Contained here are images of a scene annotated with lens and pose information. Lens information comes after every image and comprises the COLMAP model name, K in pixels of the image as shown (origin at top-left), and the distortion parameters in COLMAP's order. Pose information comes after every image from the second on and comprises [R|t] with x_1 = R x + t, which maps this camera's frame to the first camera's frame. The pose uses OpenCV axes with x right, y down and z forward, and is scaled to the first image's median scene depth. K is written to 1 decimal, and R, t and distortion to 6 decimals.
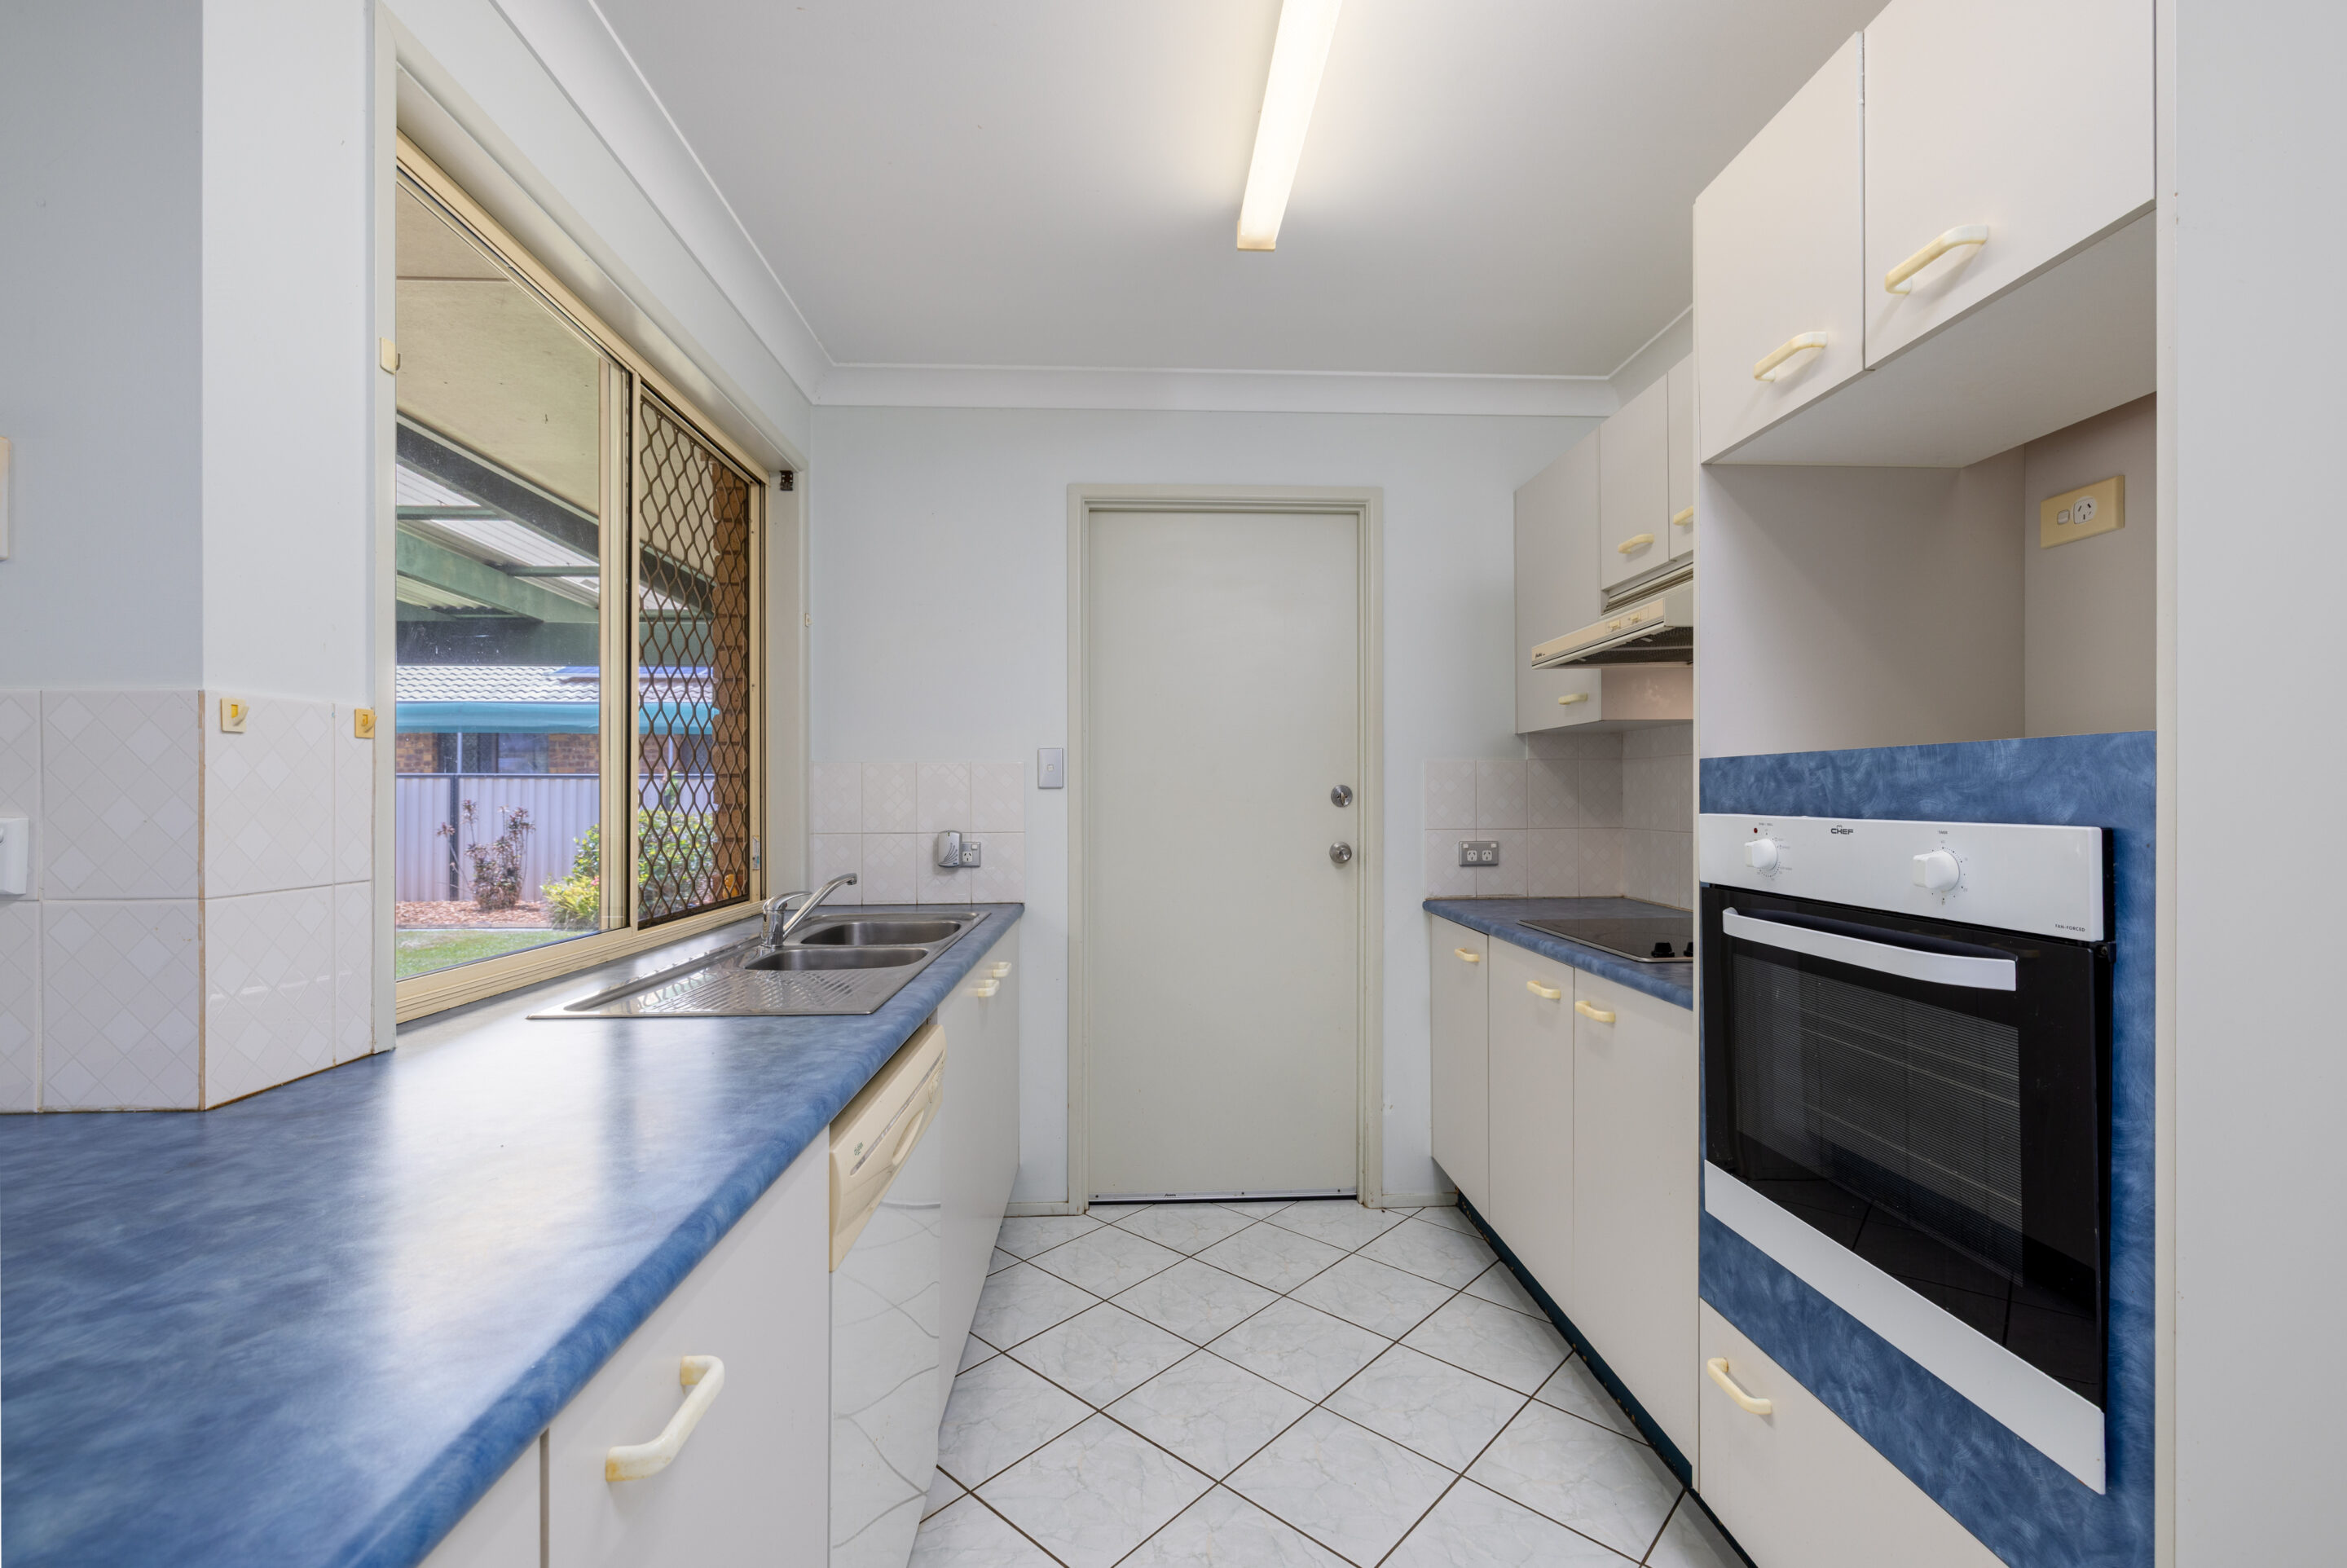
lens RADIAL K [[989.6, 0, 1159.5], [0, 989.6, 787.6], [0, 0, 1]] dist [0.002627, 0.000060]
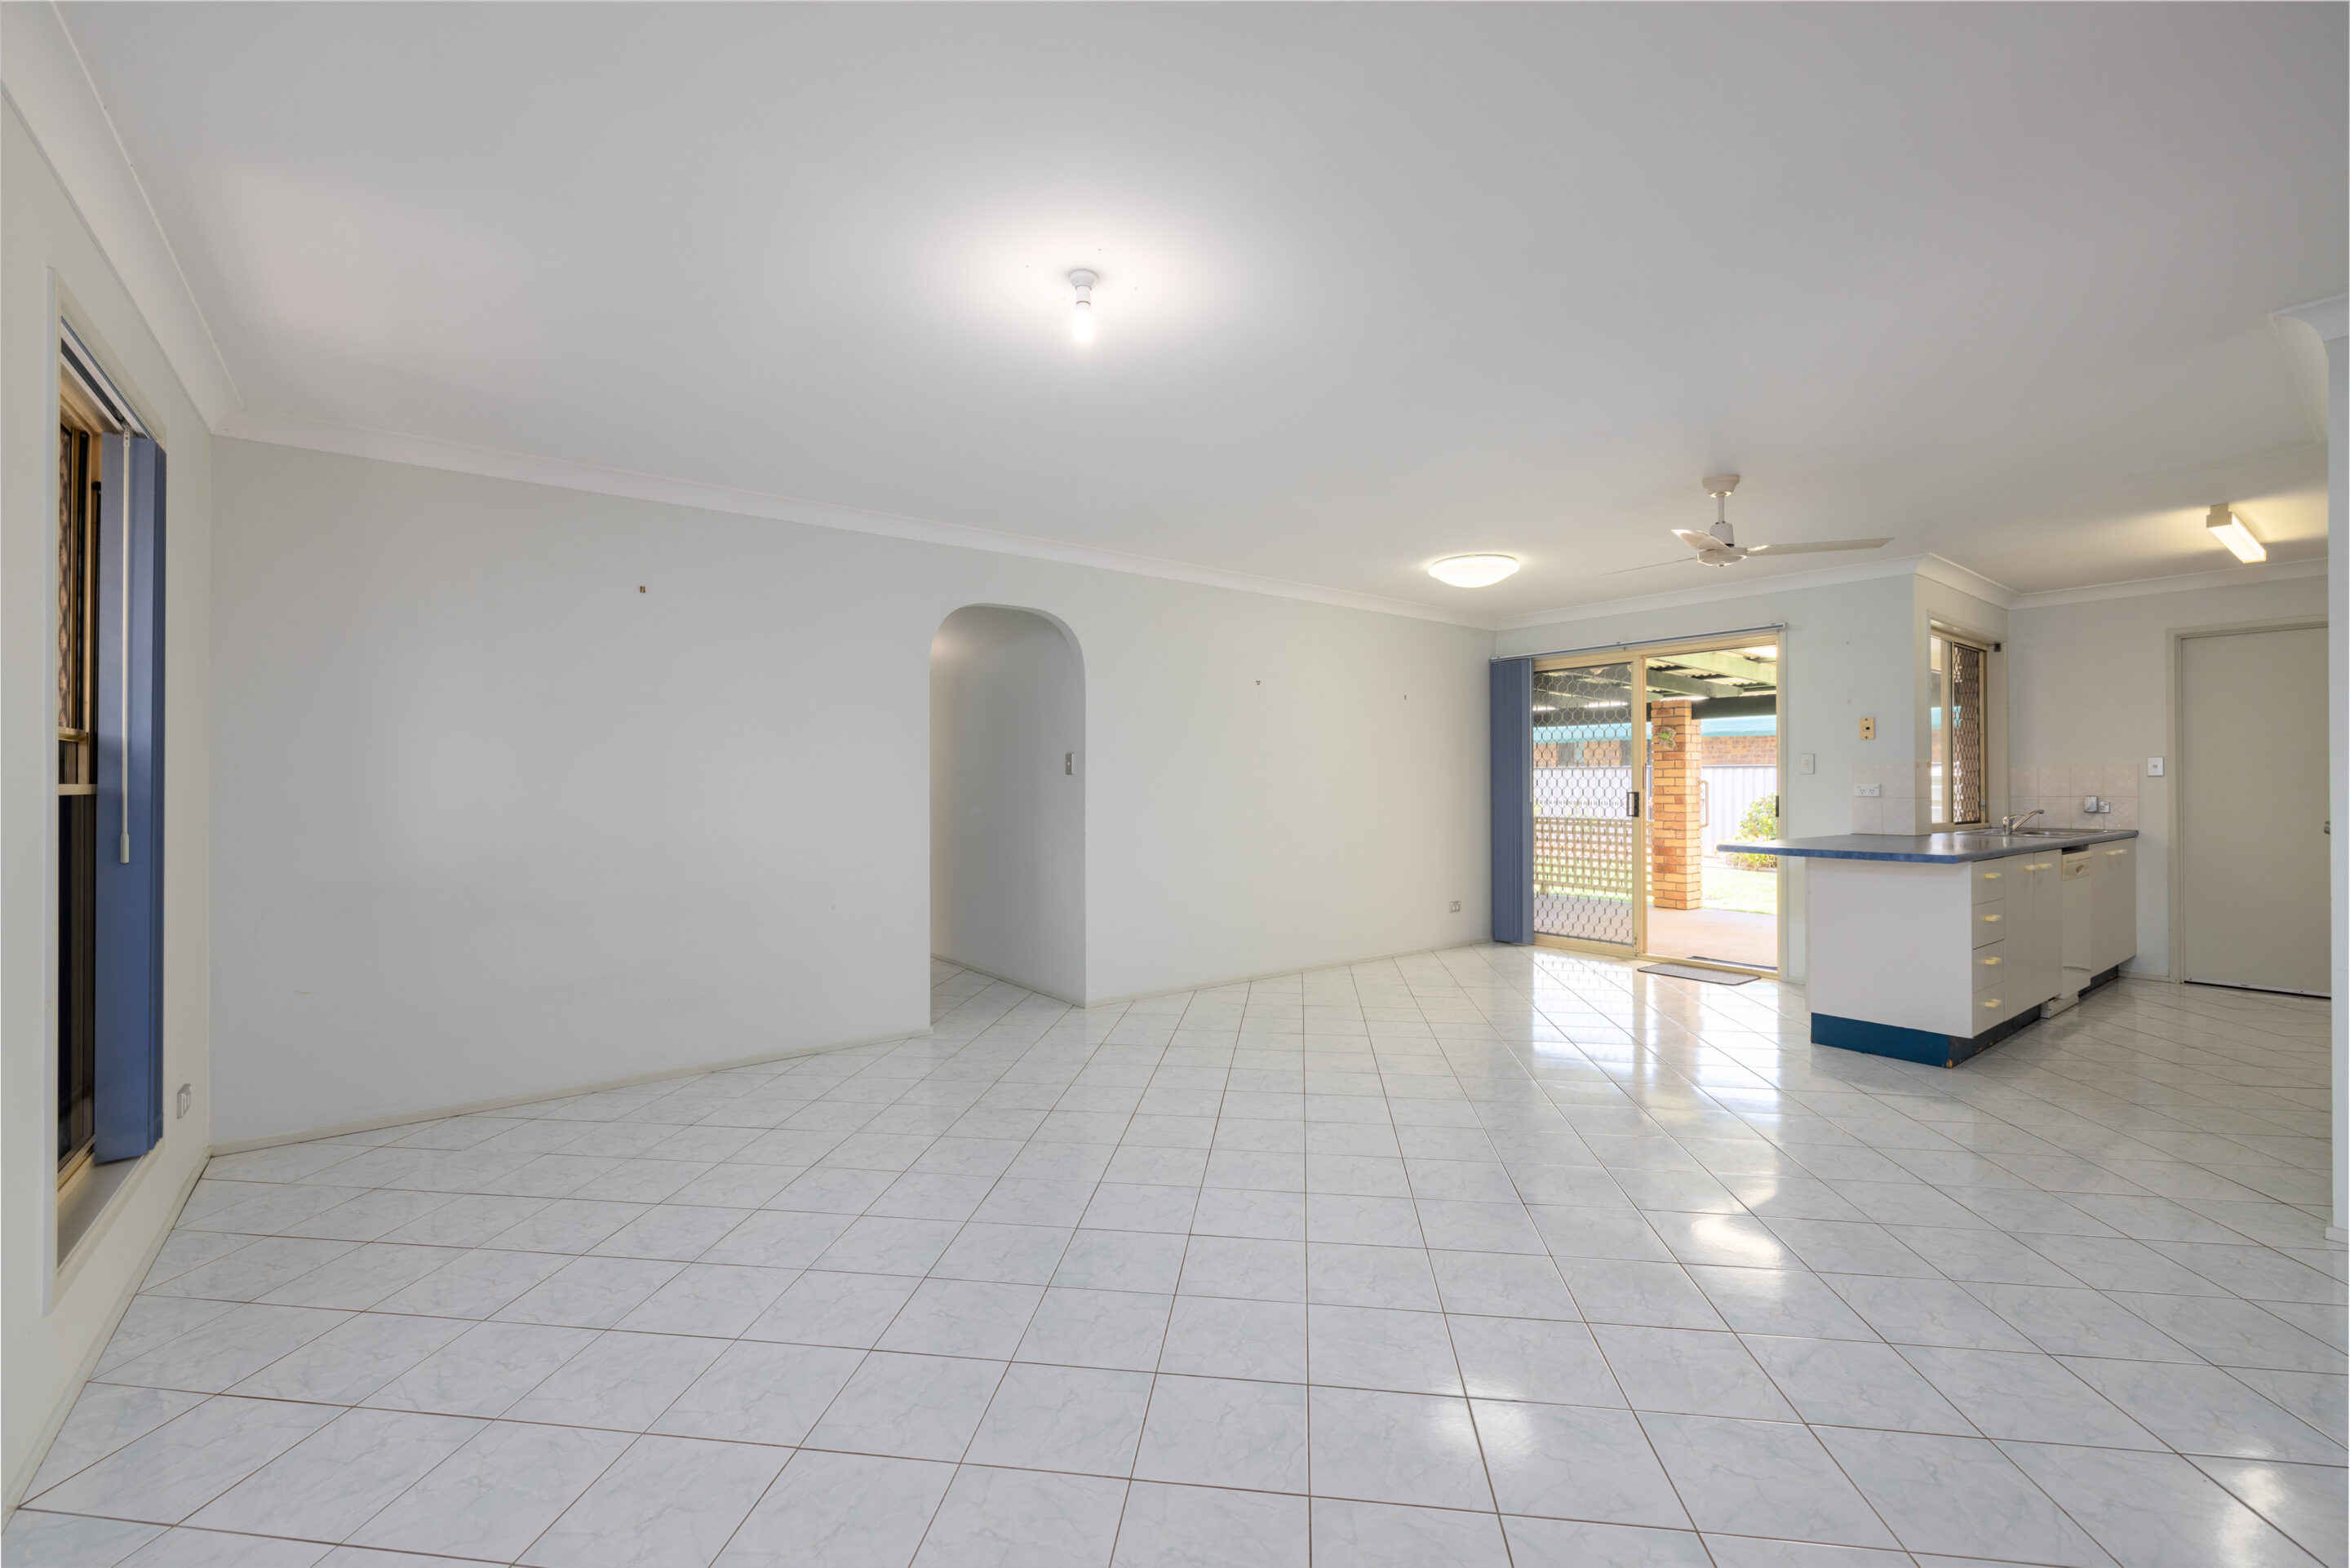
lens RADIAL K [[990.7, 0, 1161.0], [0, 990.7, 787.6], [0, 0, 1]] dist [0.002627, 0.000060]
pose [[0.576534, -0.000422, -0.817073, 0.413889], [0.011773, 0.999900, 0.007790, -0.017666], [0.816988, -0.014111, 0.576482, -2.024336]]
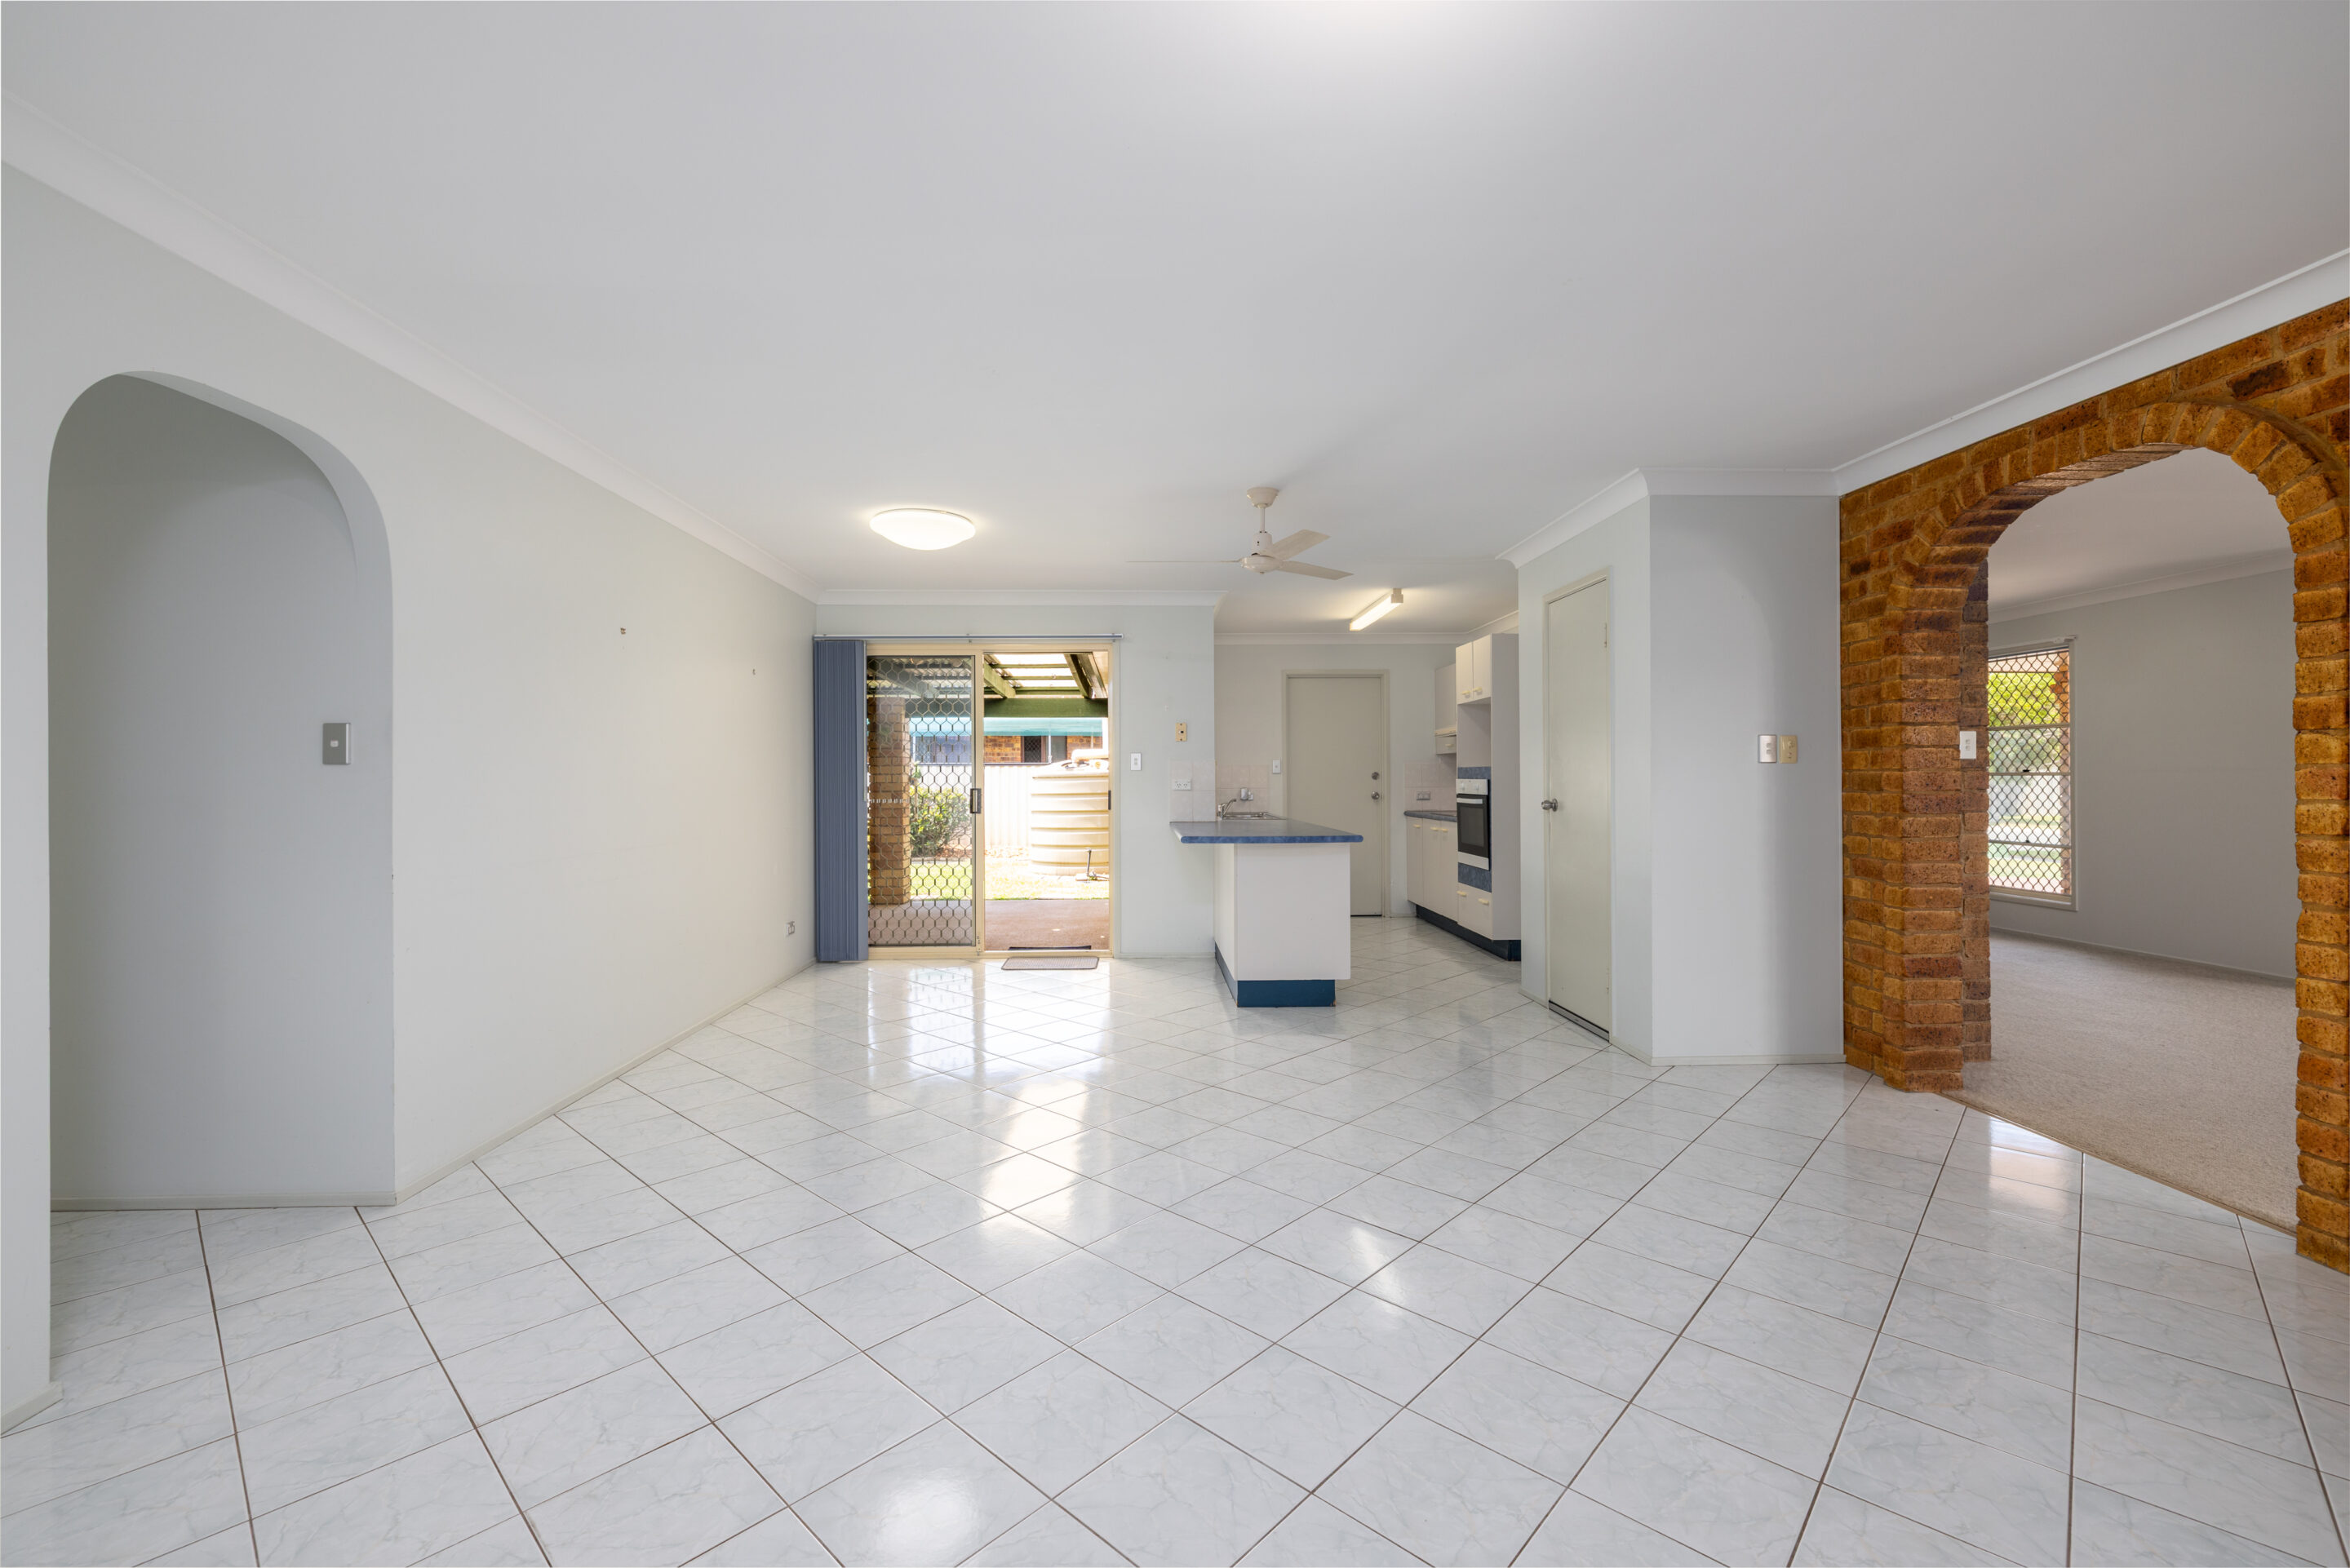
lens RADIAL K [[990.7, 0, 1161.0], [0, 990.7, 787.6], [0, 0, 1]] dist [0.002627, 0.000060]
pose [[0.999967, -0.007633, -0.002680, -0.471399], [0.007683, 0.999784, 0.019328, -0.019449], [0.002532, -0.019348, 0.999810, -2.054162]]
